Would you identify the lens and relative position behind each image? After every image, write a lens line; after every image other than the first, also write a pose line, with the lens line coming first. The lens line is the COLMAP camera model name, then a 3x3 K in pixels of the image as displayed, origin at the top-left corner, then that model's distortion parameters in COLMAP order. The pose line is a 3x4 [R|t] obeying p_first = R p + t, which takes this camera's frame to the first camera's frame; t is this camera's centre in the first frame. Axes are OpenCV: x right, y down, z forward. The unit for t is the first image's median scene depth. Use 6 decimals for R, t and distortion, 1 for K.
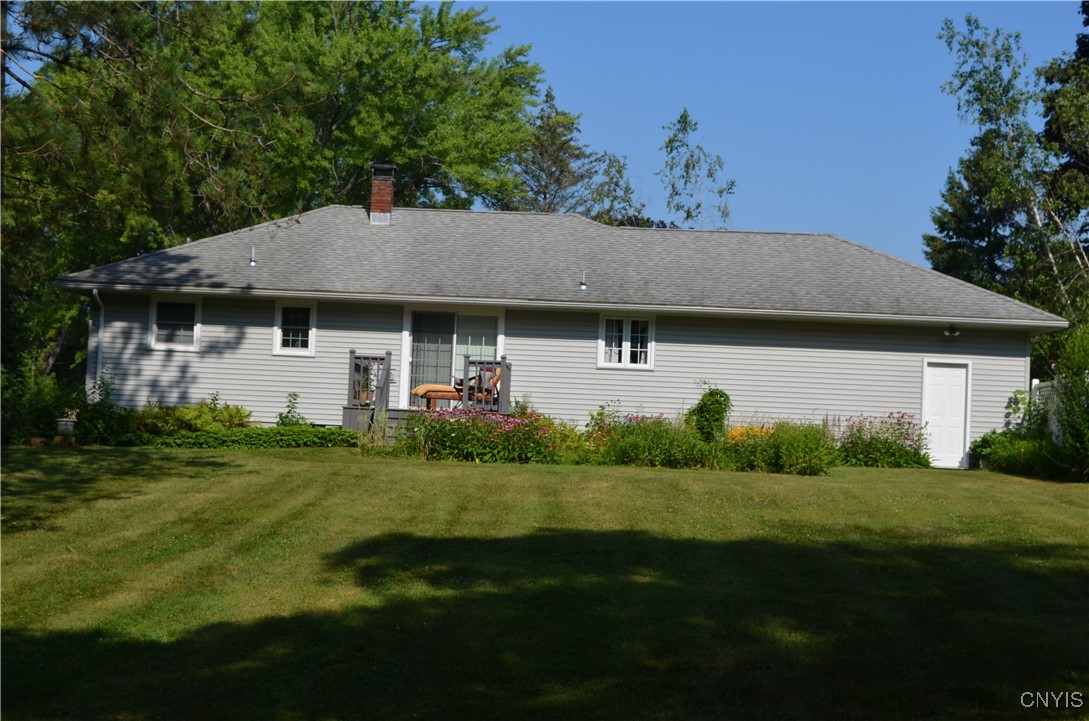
lens RADIAL K [[1707.1, 0, 544.0], [0, 1707.1, 366.4], [0, 0, 1]] dist [0.014362, 0.000000]
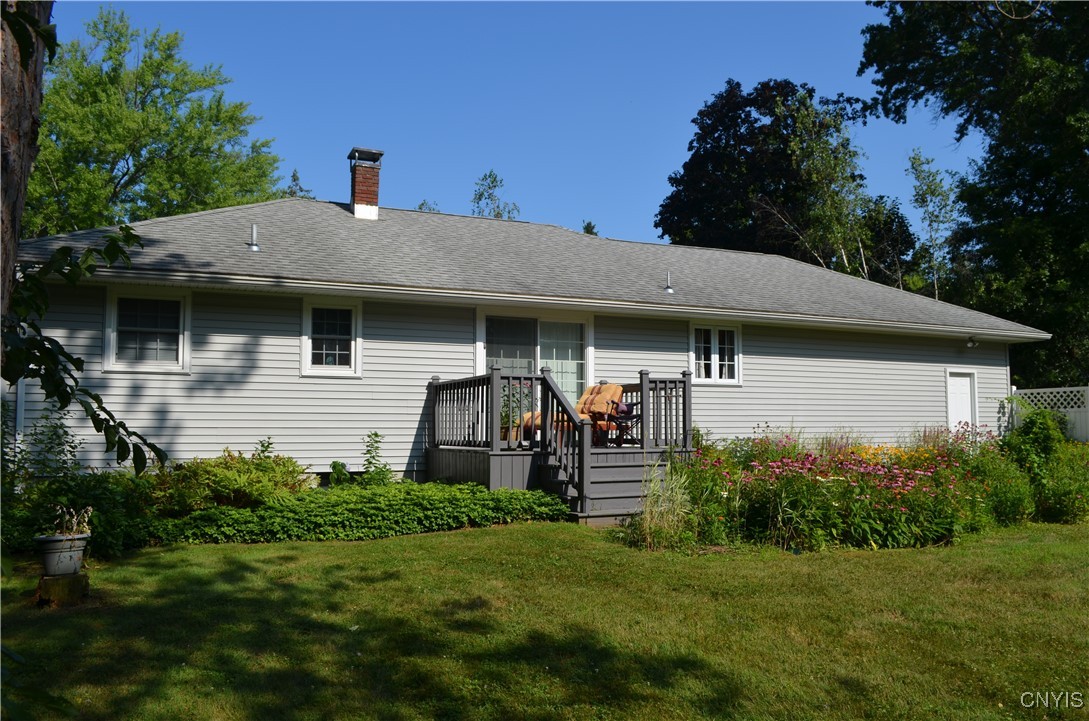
lens RADIAL K [[851.8, 0, 559.6], [0, 851.8, 380.6], [0, 0, 1]] dist [-0.078821, 0.004778]
pose [[0.891212, -0.019698, 0.453159, -0.222418], [0.017020, 0.999805, 0.009987, -0.006510], [-0.453268, -0.001188, 0.891374, 0.644384]]
